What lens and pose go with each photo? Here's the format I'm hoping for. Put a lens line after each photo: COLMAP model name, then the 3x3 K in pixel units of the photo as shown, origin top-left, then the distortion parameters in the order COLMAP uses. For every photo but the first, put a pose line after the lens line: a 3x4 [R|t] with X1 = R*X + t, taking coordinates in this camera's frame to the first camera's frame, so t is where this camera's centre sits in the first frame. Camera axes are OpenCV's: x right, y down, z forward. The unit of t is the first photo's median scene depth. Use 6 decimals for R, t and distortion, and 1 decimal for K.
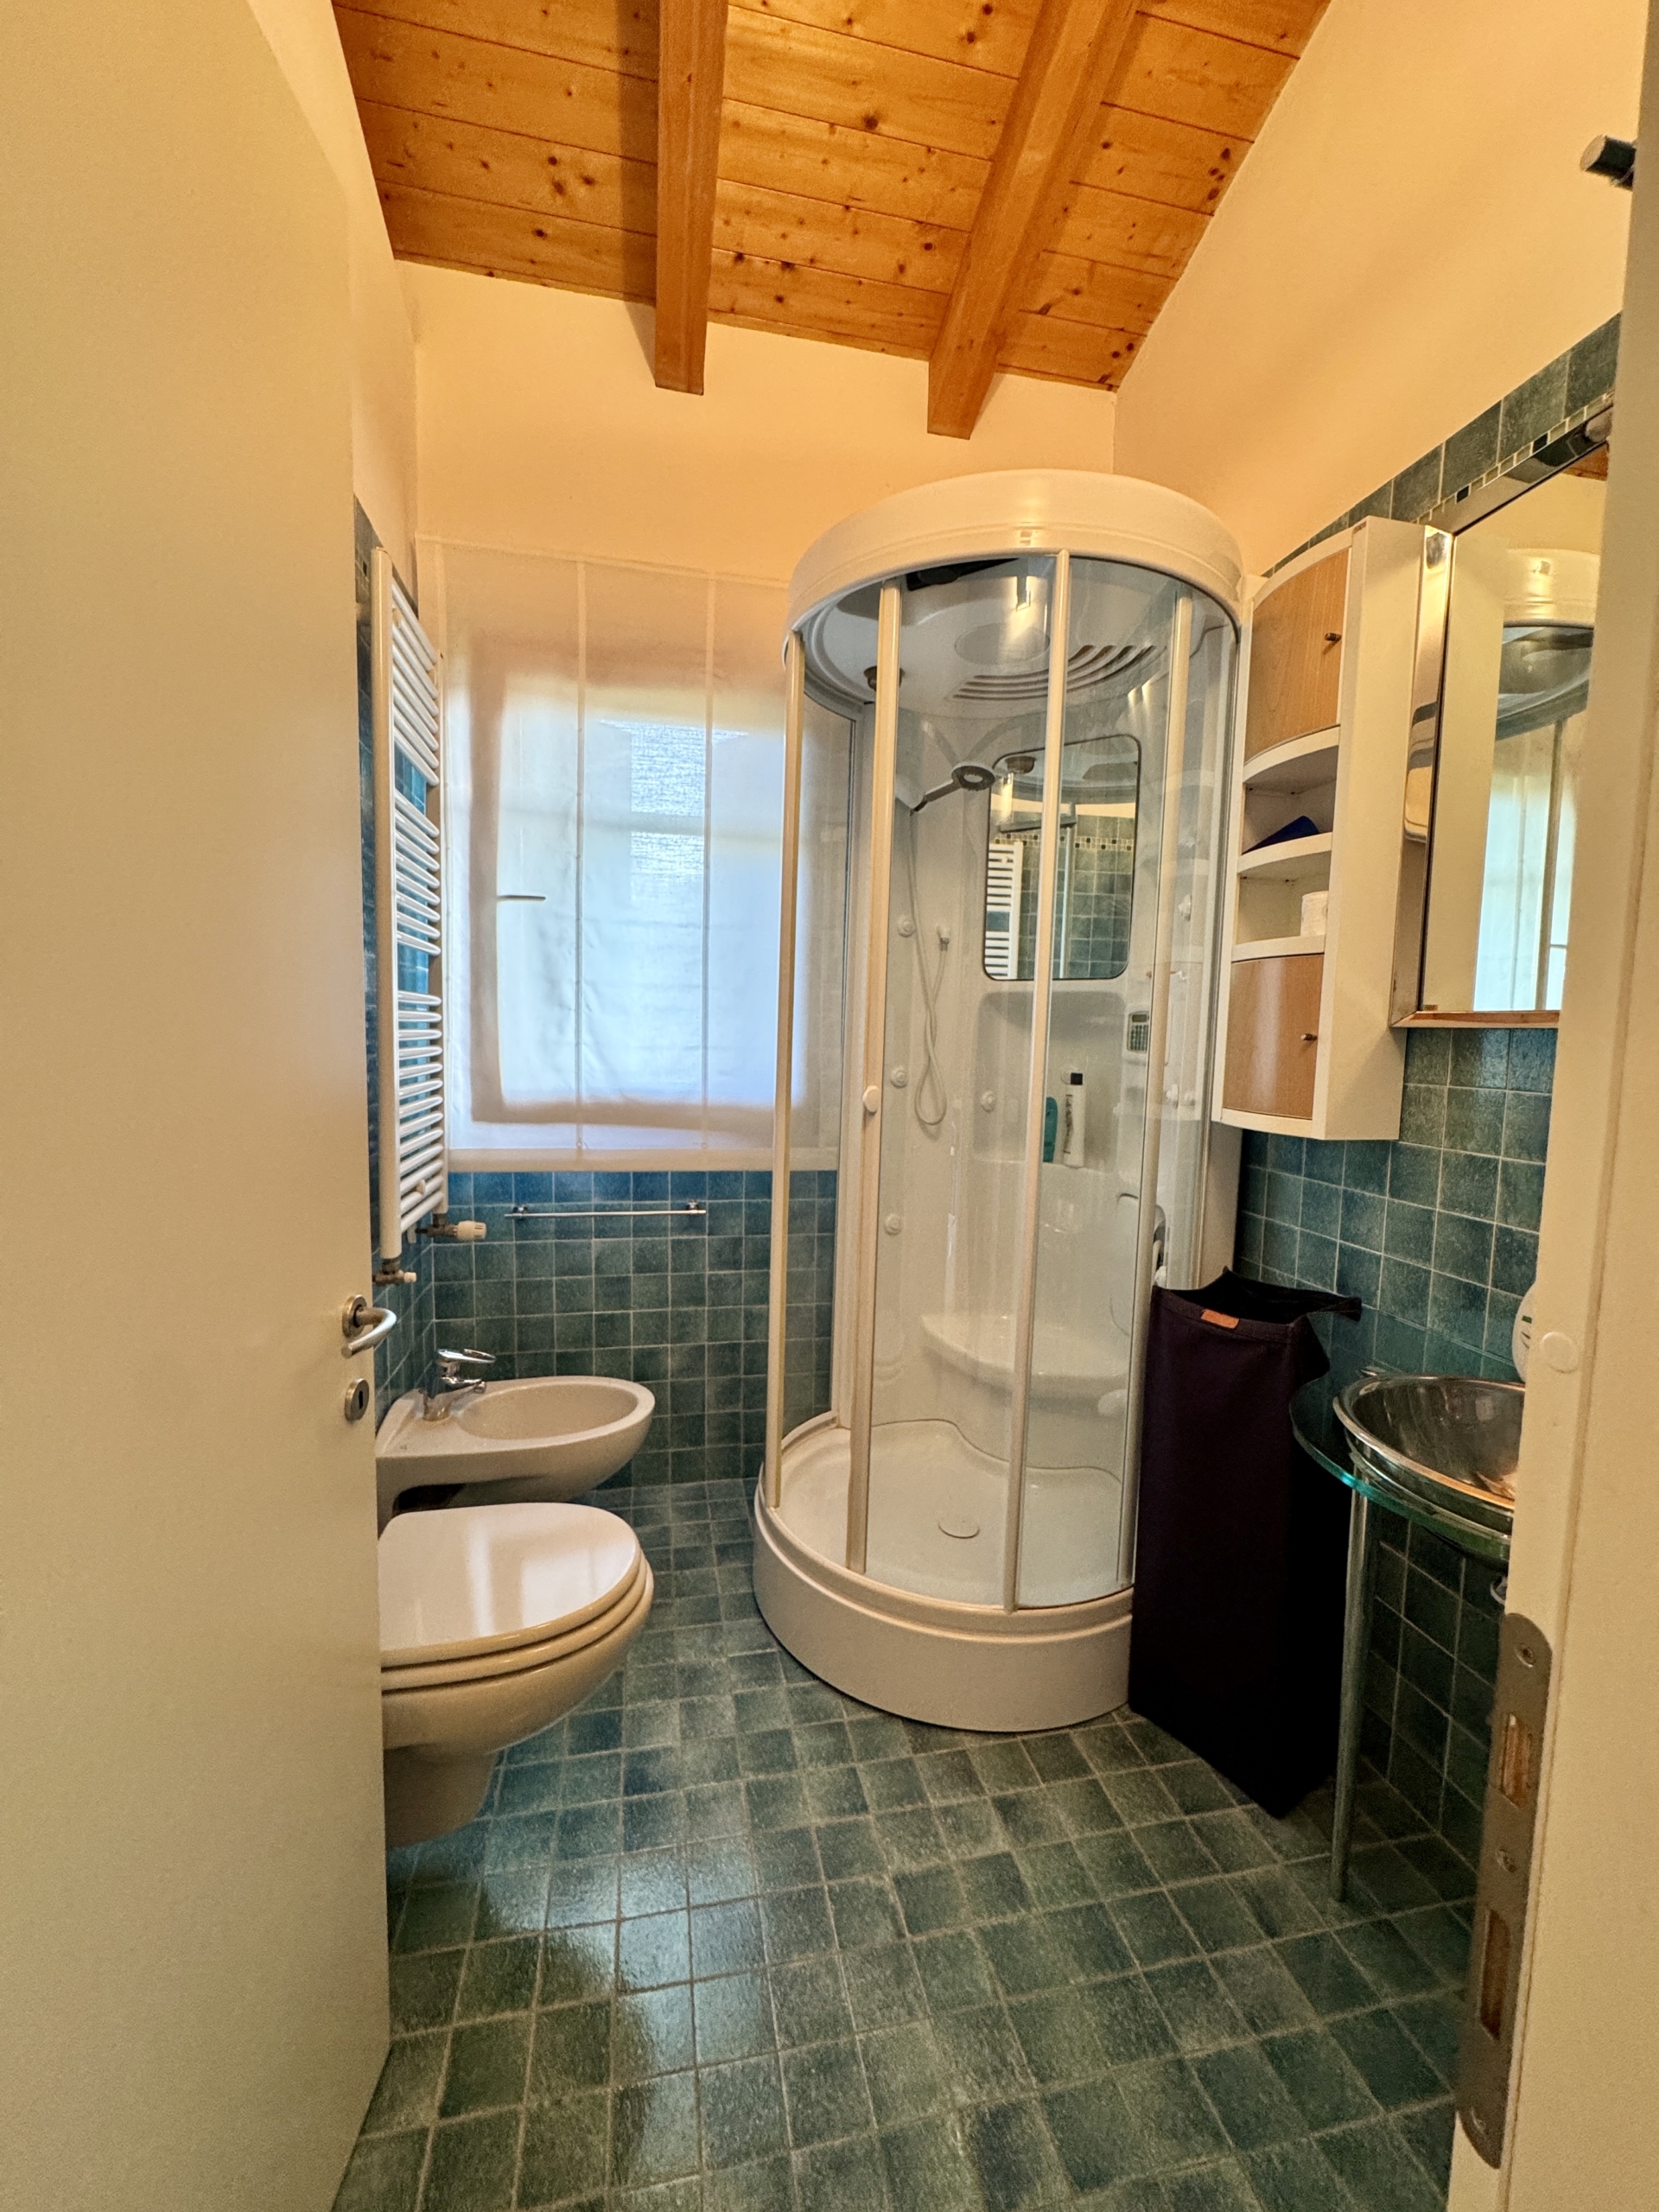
lens RADIAL K [[882.8, 0, 831.3], [0, 882.8, 1104.7], [0, 0, 1]] dist [-0.005061, 0.001211]
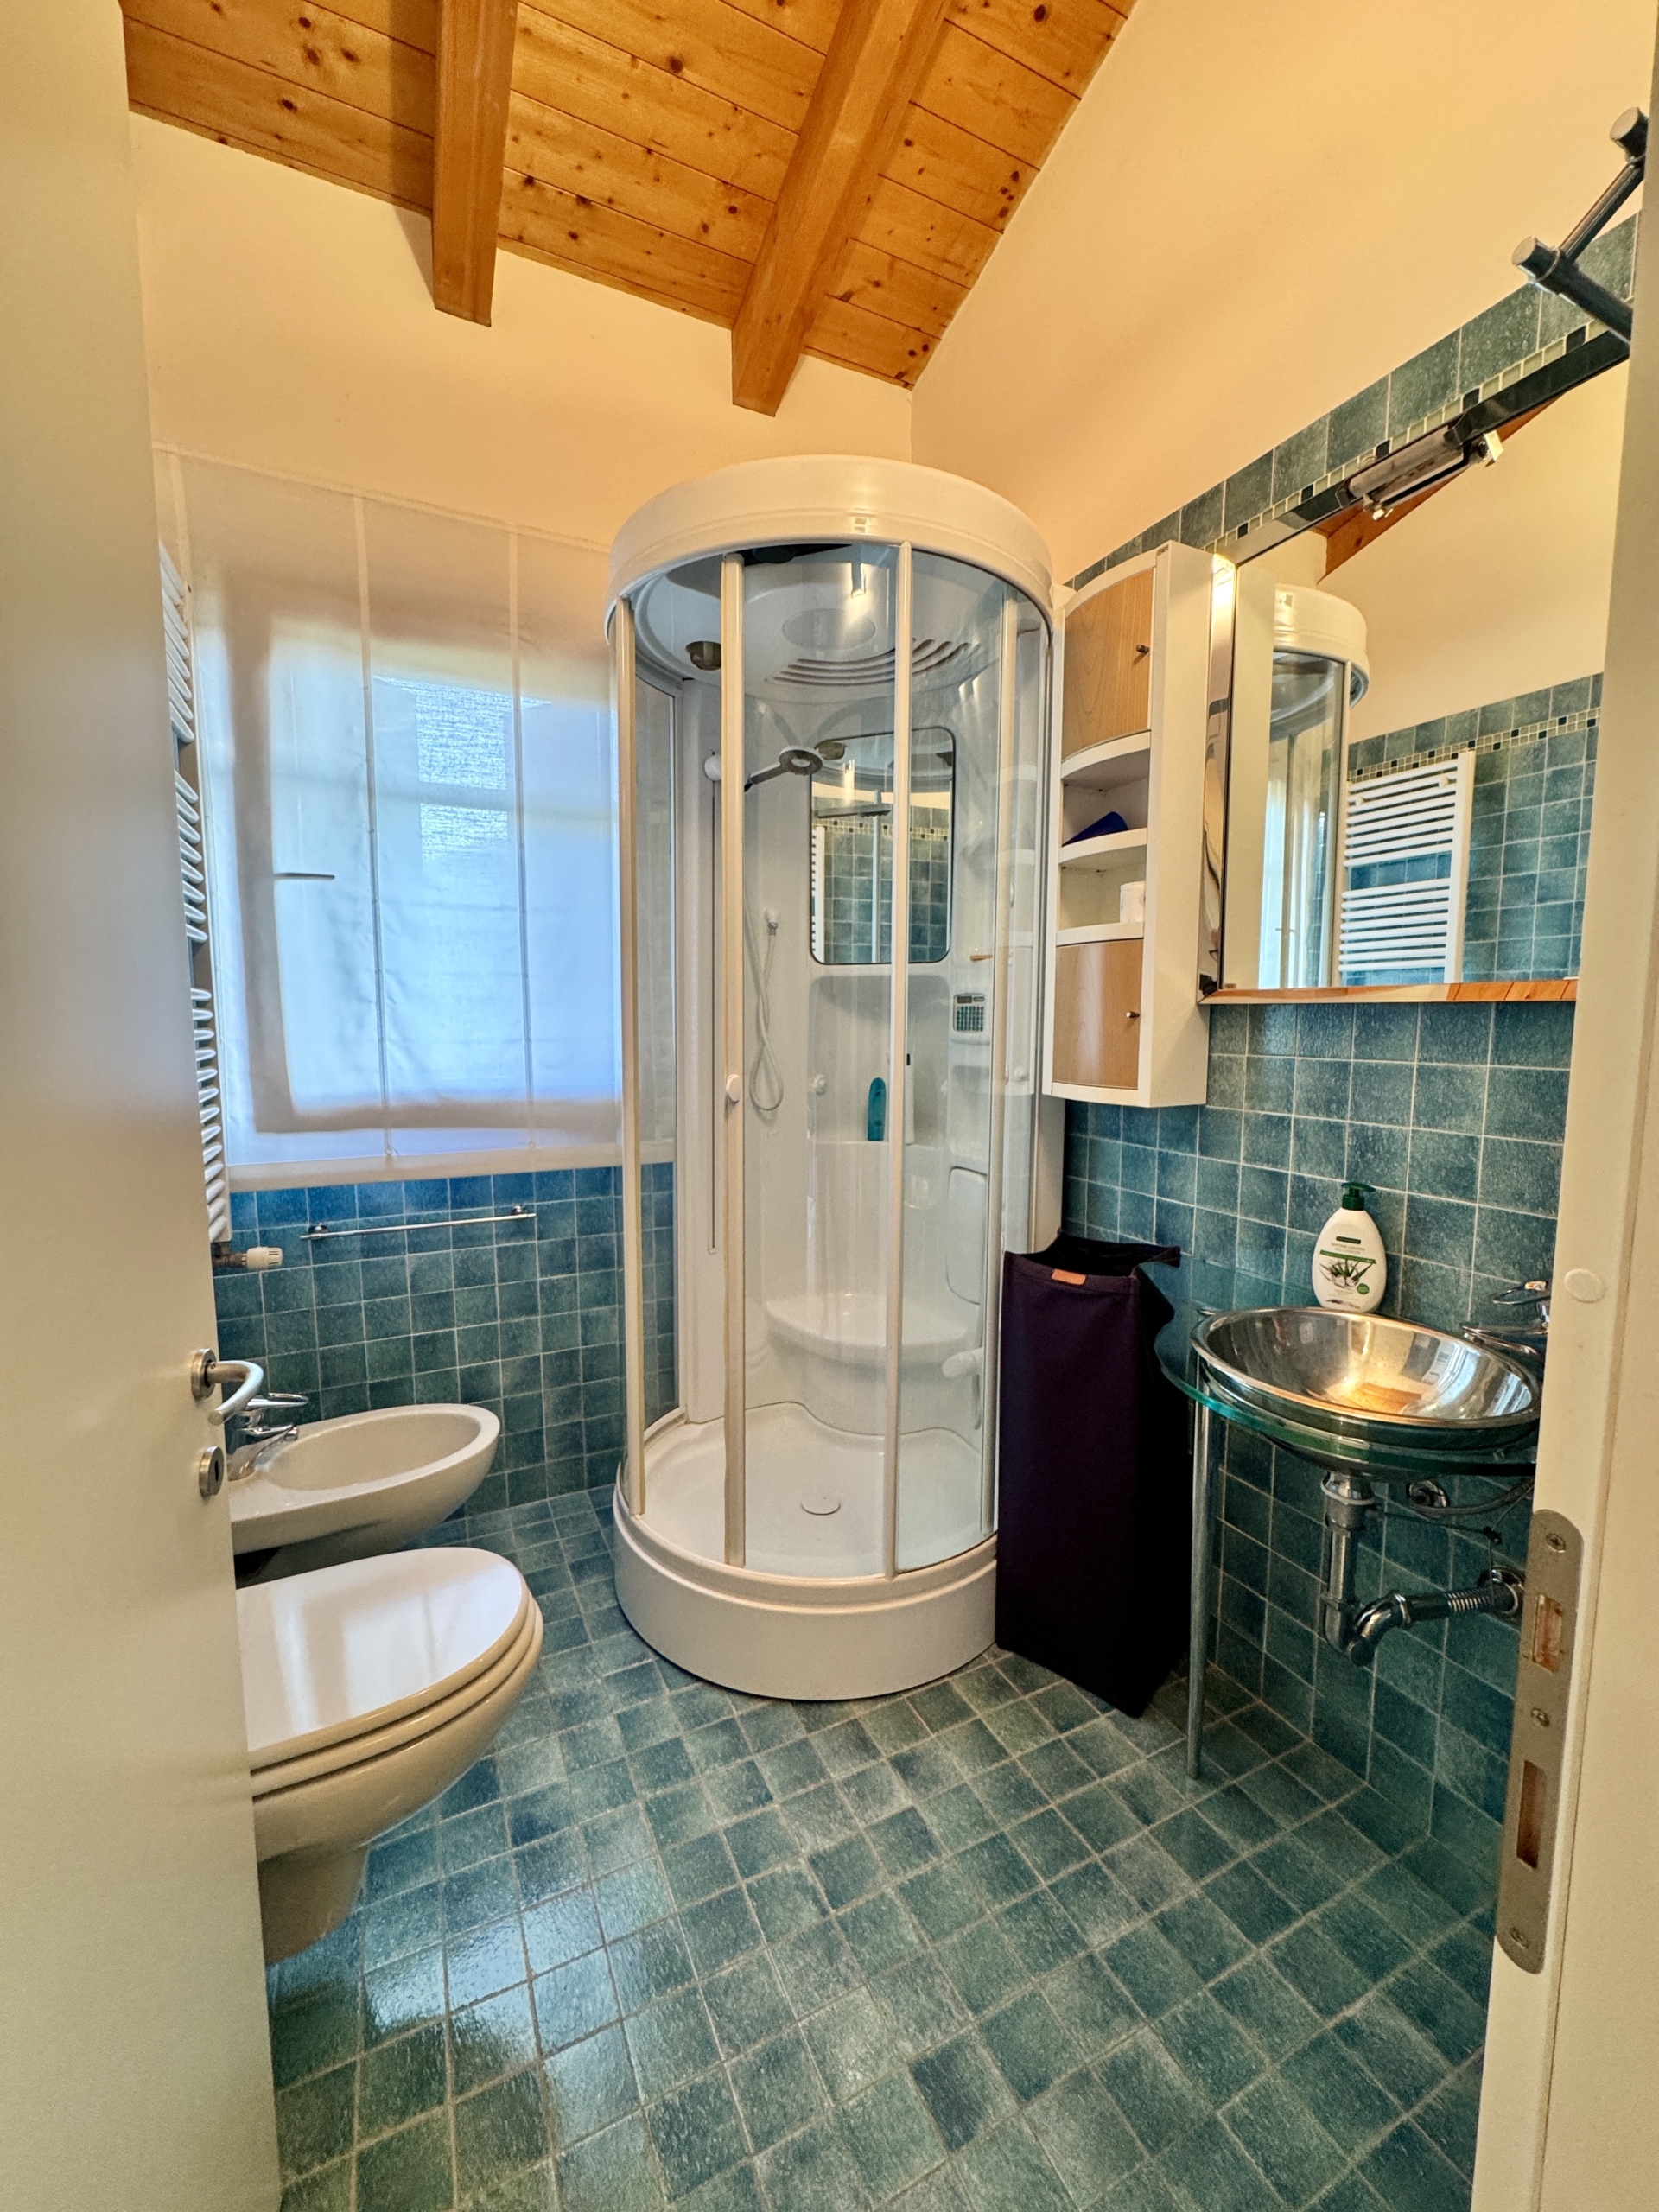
lens RADIAL K [[882.8, 0, 832.0], [0, 882.8, 1104.5], [0, 0, 1]] dist [-0.005061, 0.001211]
pose [[0.968458, -0.048504, 0.244411, -0.085358], [0.043873, 0.998740, 0.024361, -0.007006], [-0.245285, -0.012870, 0.969366, 0.021082]]
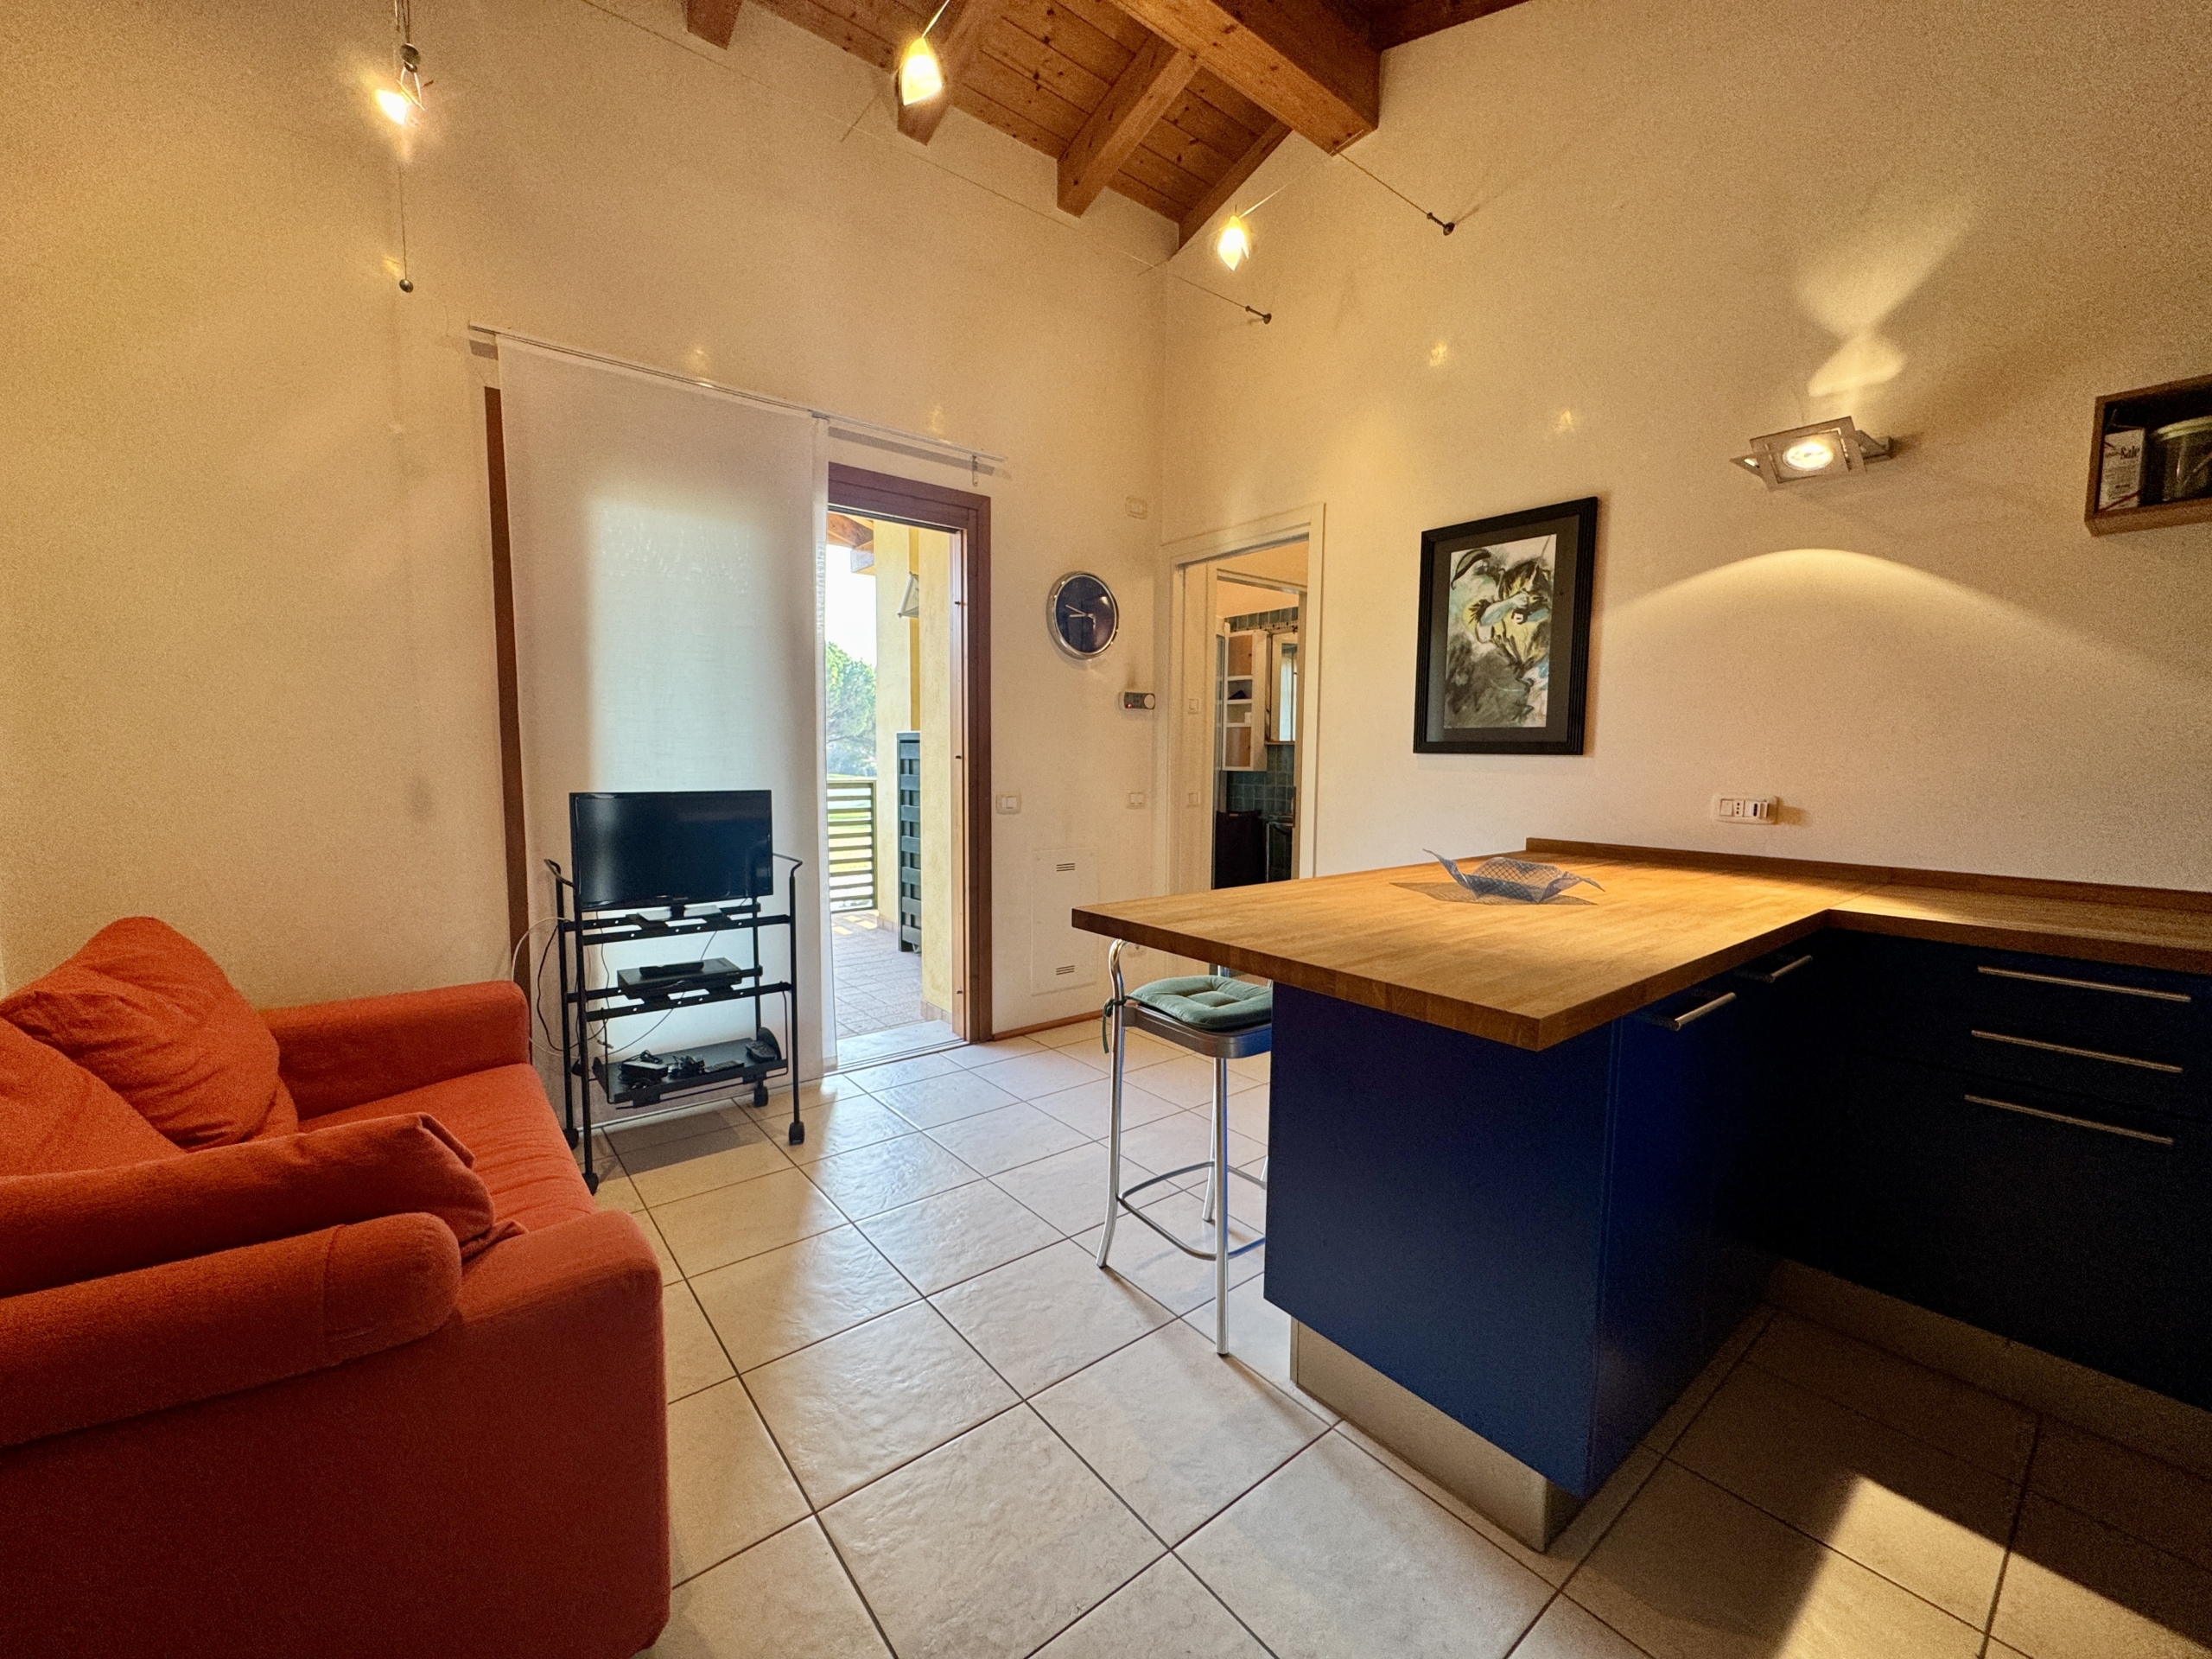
lens RADIAL K [[882.8, 0, 1100.9], [0, 882.8, 823.9], [0, 0, 1]] dist [-0.005061, 0.001211]
pose [[0.895742, -0.048601, 0.441909, -1.770254], [0.046377, 0.998798, 0.015842, 0.171046], [-0.442148, 0.006304, 0.896920, -2.217556]]
